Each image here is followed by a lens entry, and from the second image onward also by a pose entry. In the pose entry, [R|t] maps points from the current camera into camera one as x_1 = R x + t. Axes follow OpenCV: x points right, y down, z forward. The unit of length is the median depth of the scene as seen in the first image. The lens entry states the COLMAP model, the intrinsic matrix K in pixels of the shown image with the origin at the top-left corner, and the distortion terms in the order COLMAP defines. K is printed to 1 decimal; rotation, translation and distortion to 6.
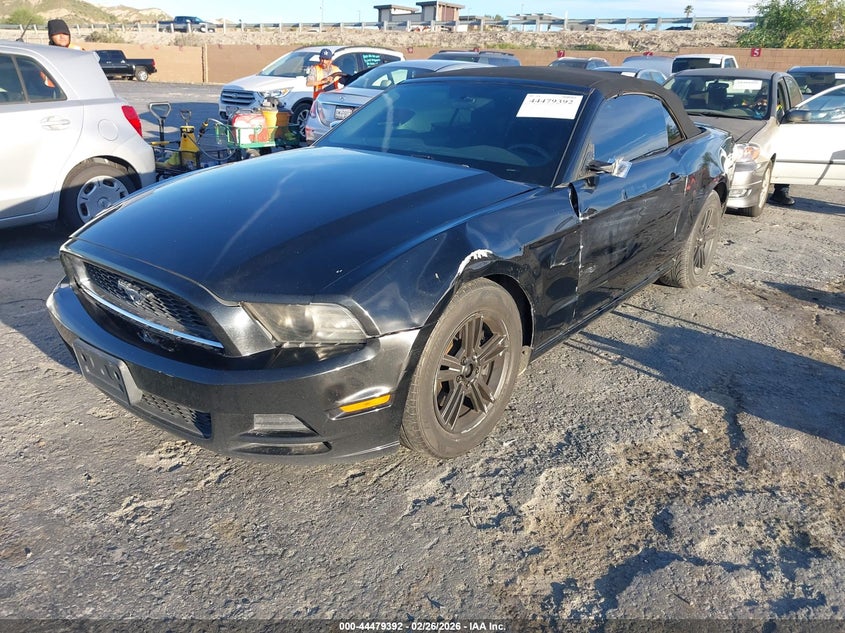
lens RADIAL K [[649.5, 0, 422.5], [0, 649.5, 316.5], [0, 0, 1]] dist [0.000120, -0.000392]
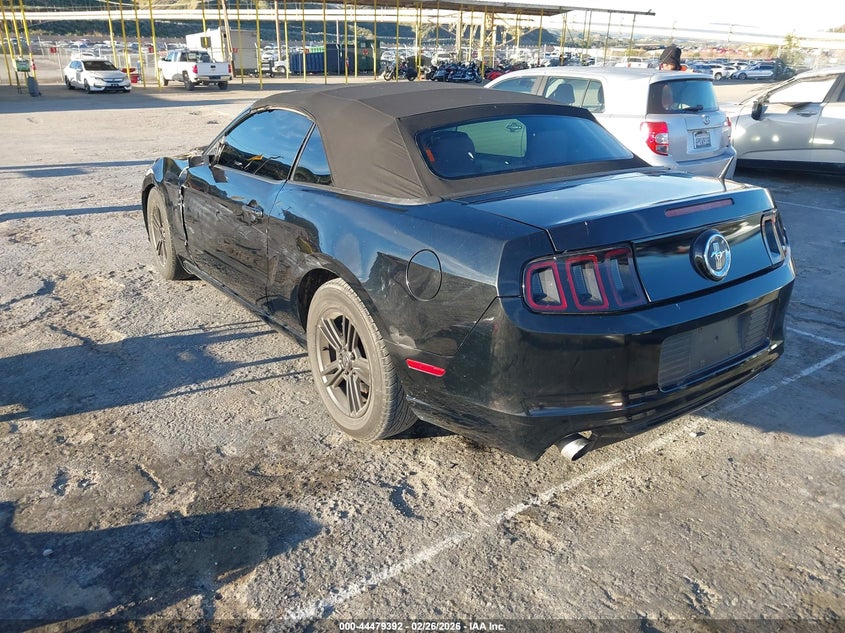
lens RADIAL K [[649.5, 0, 422.5], [0, 649.5, 316.5], [0, 0, 1]] dist [0.000120, -0.000392]
pose [[-0.263038, 0.314341, -0.912141, 1.204537], [-0.361510, 0.844440, 0.395260, -0.529032], [0.894495, 0.433717, -0.108482, 1.410147]]
